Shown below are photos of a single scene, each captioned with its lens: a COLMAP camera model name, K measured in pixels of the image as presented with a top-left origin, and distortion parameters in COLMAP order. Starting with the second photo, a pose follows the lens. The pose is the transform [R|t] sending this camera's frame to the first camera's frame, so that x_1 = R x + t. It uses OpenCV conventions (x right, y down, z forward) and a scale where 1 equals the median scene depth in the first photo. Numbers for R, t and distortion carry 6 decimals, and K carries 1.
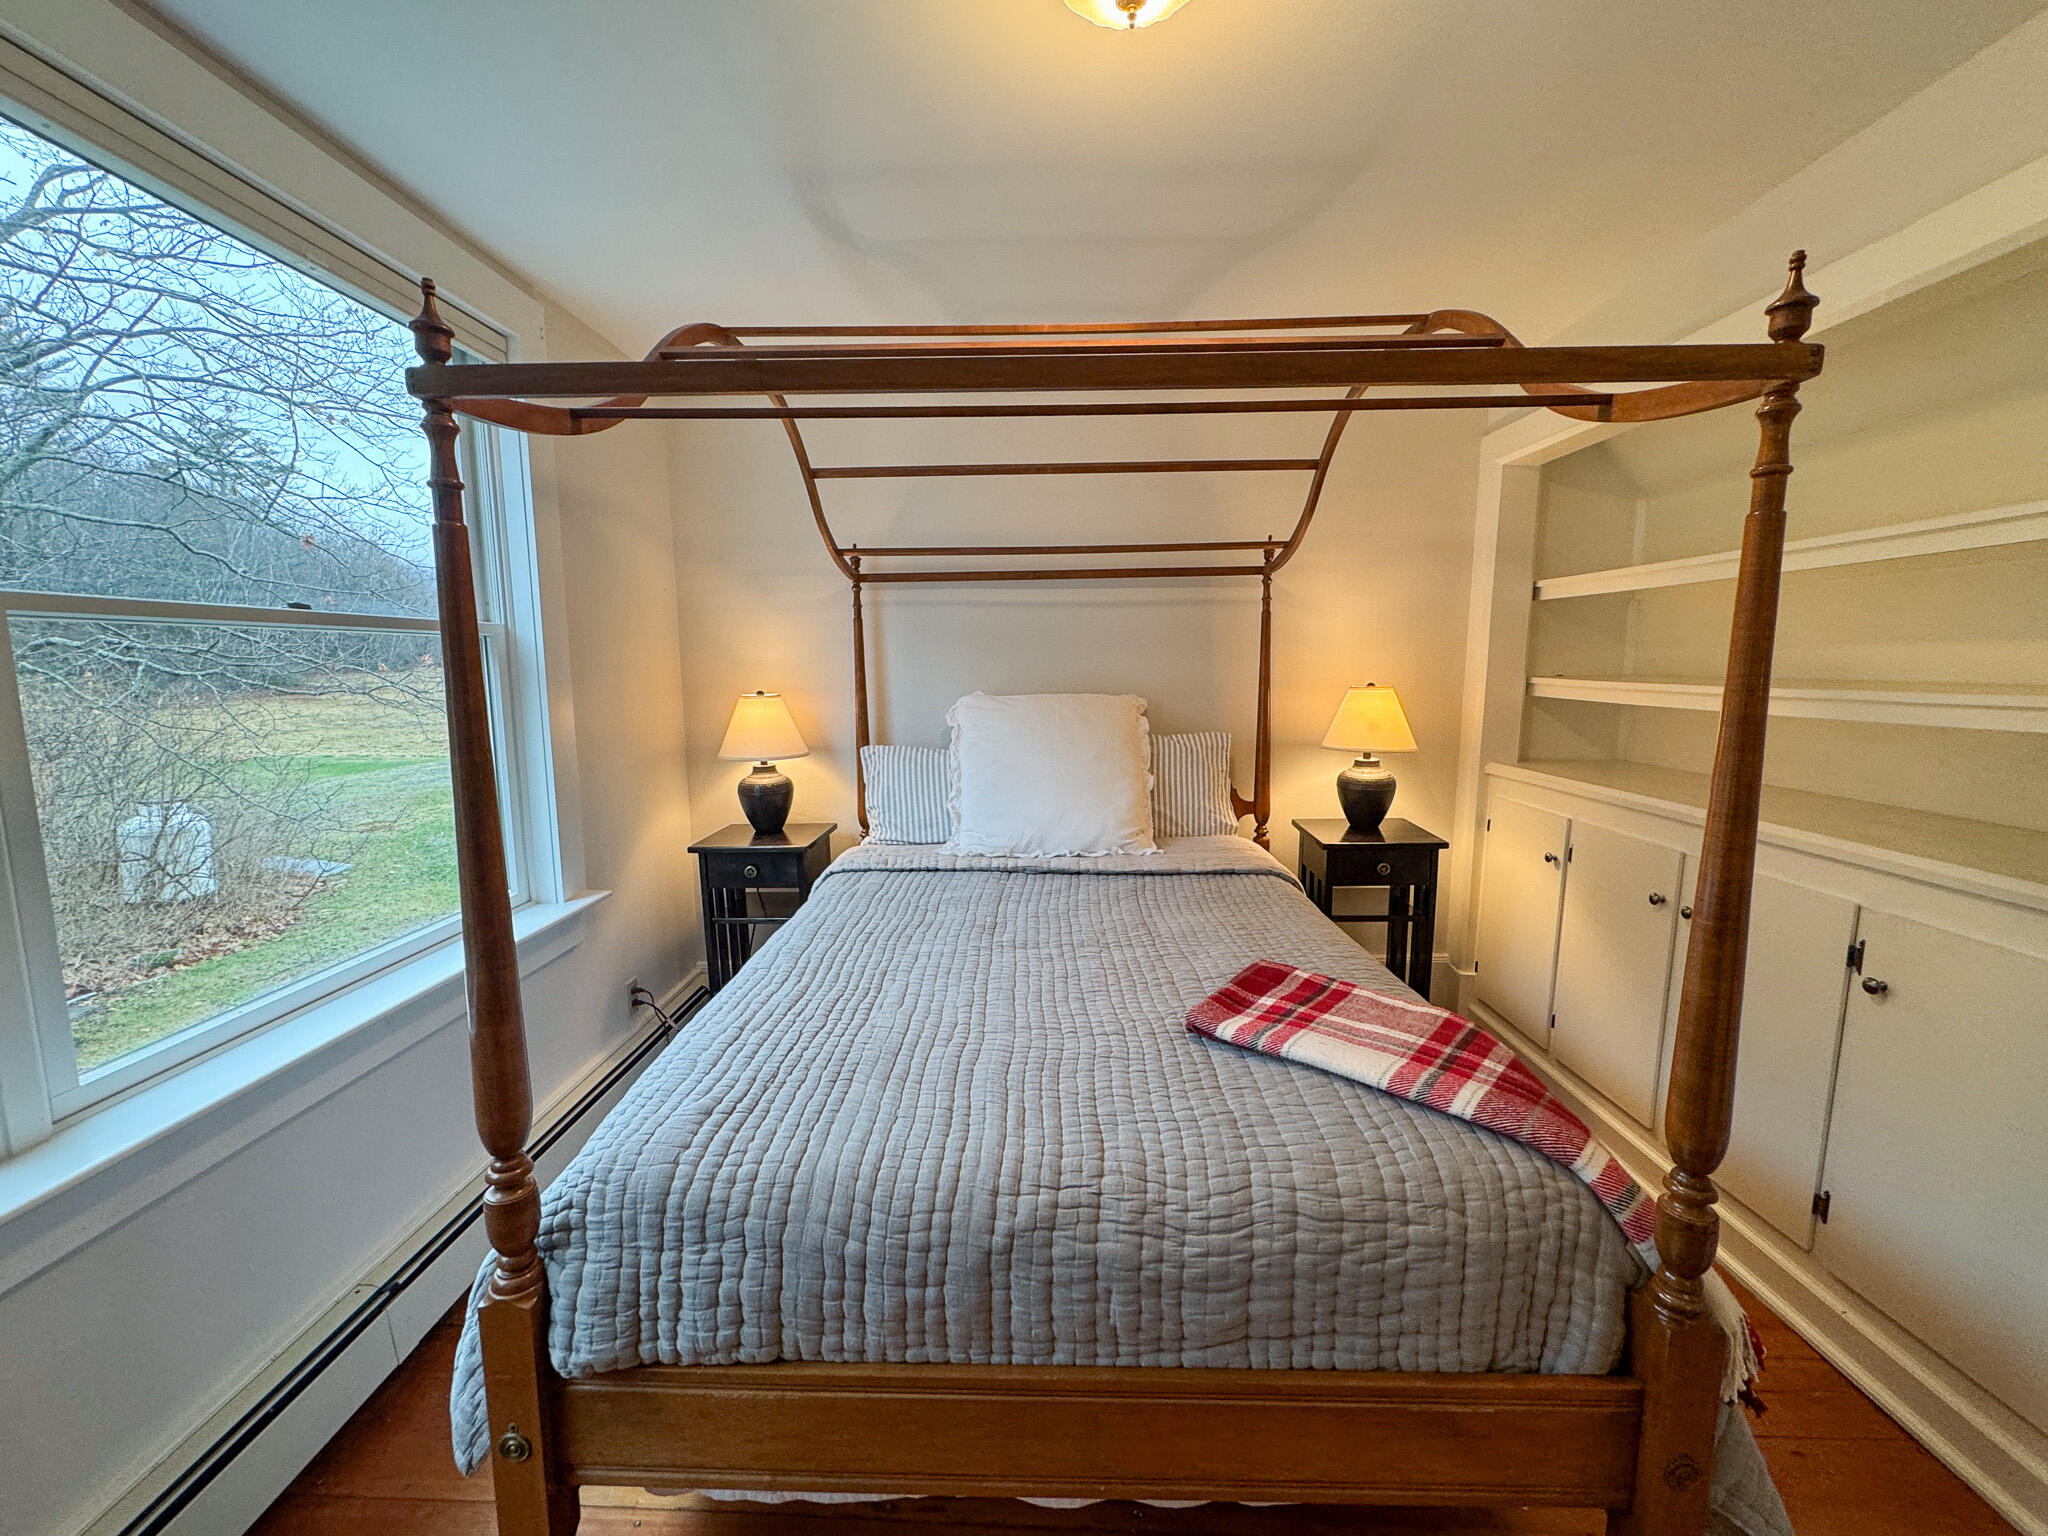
lens RADIAL K [[837.1, 0, 1025.7], [0, 837.1, 768.0], [0, 0, 1]] dist [-0.002400, 0.000126]
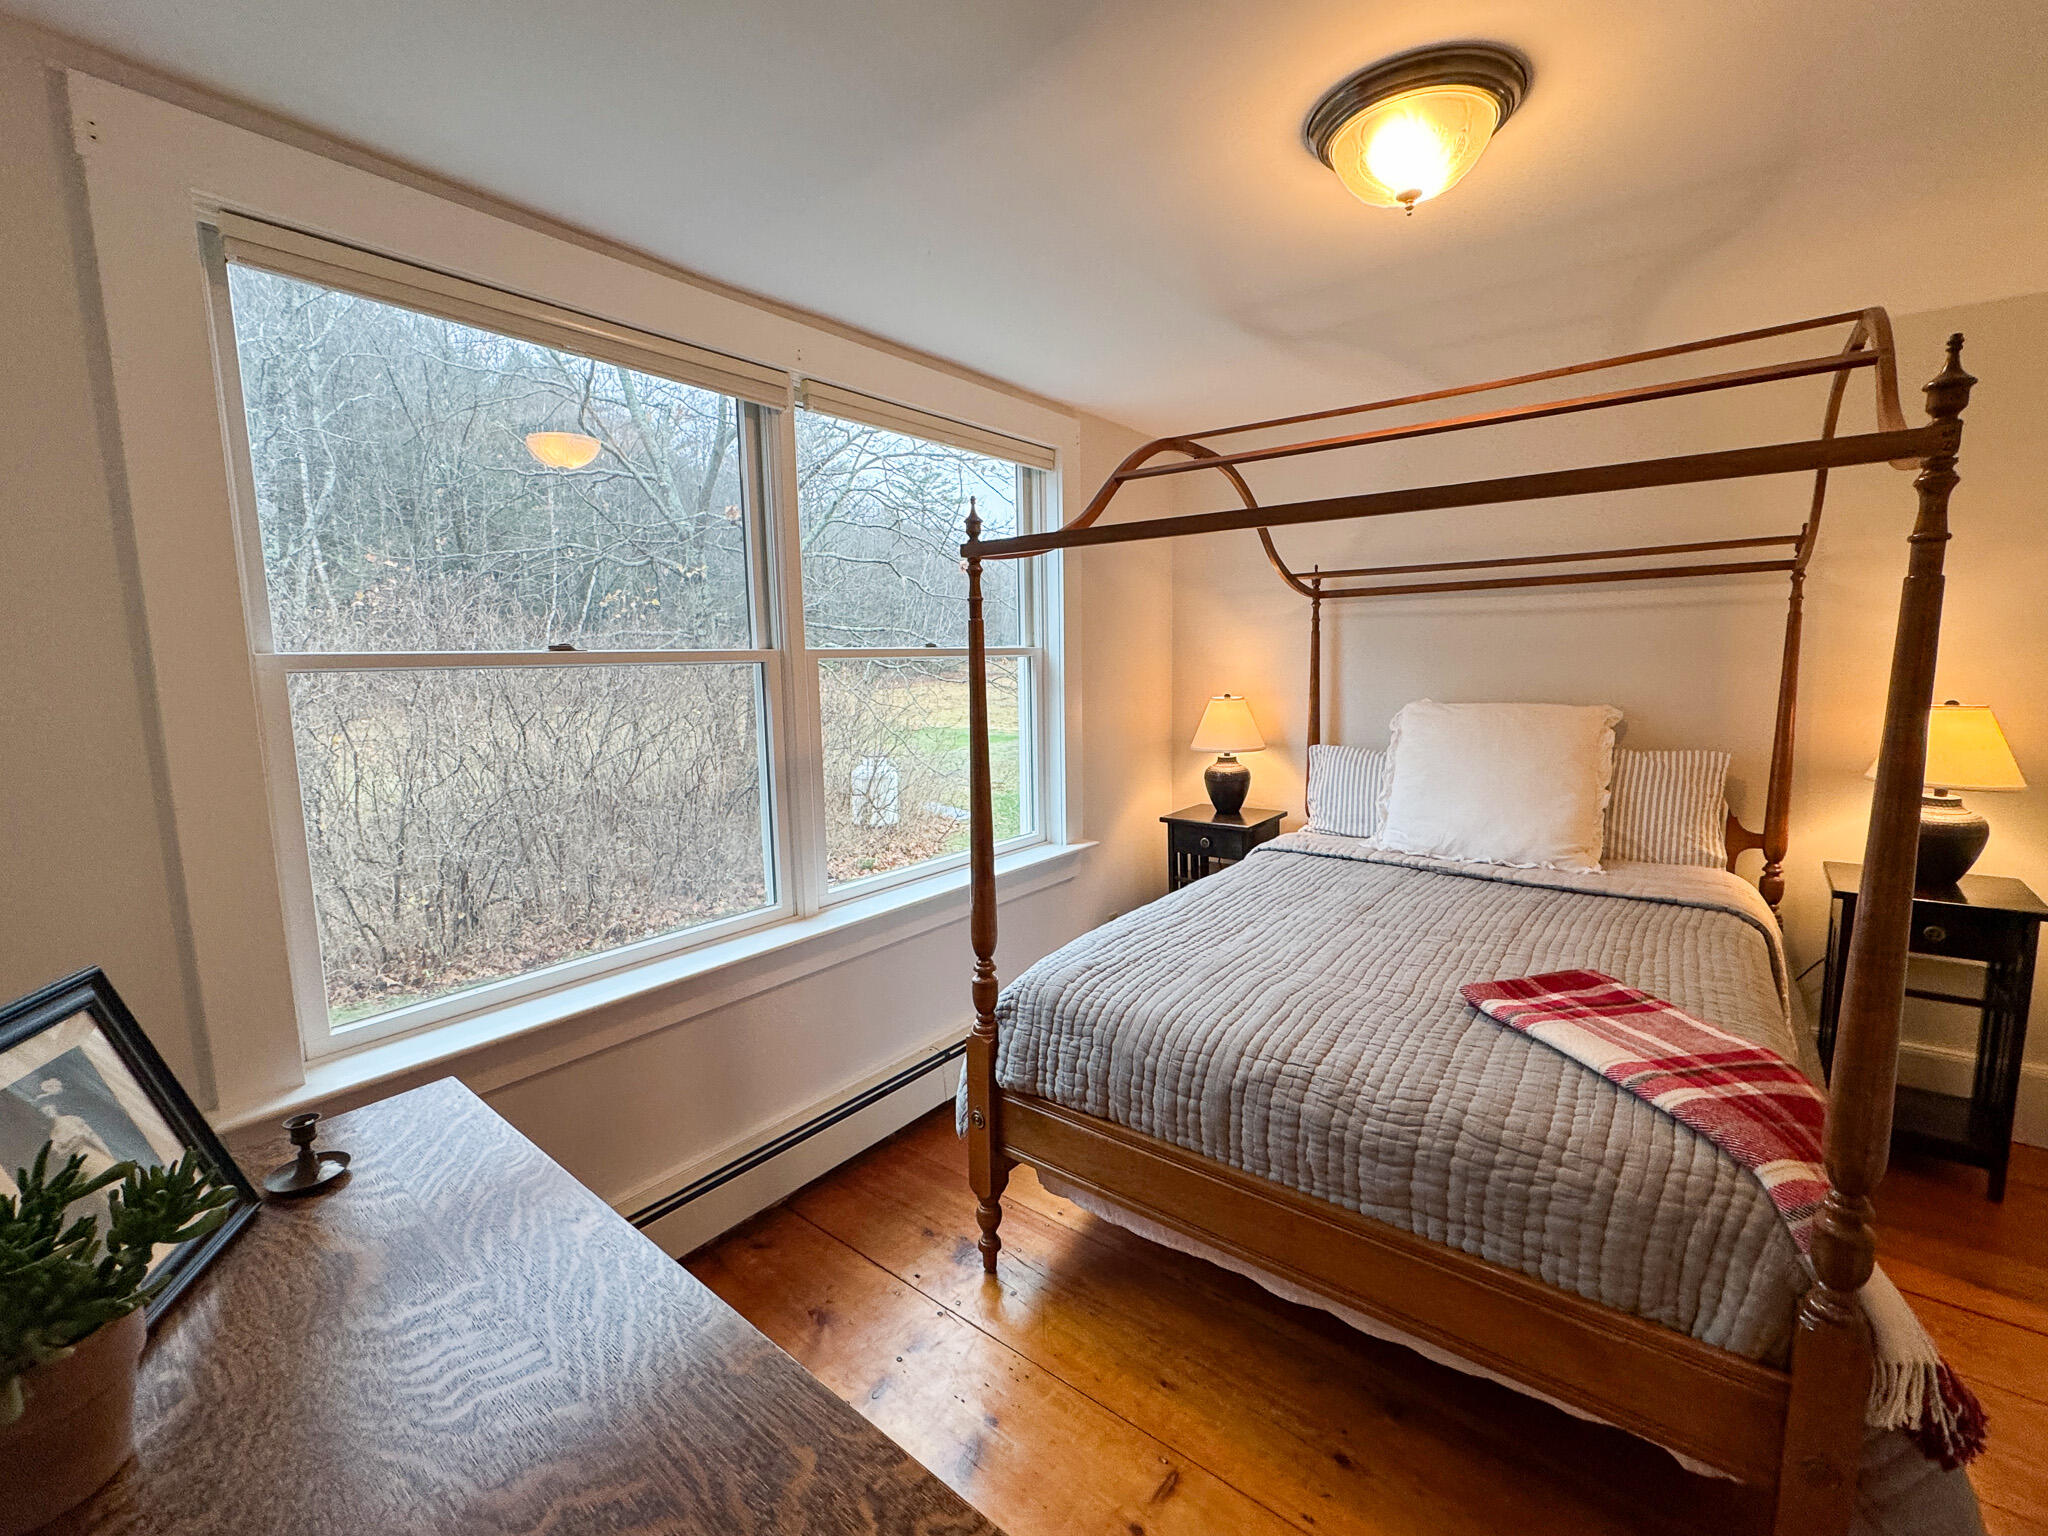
lens RADIAL K [[837.1, 0, 1025.7], [0, 837.1, 768.0], [0, 0, 1]] dist [-0.002400, 0.000126]
pose [[0.809051, 0.070566, -0.583487, 0.429841], [-0.064647, 0.997427, 0.030989, -0.014583], [0.584173, 0.012649, 0.811531, -0.382943]]
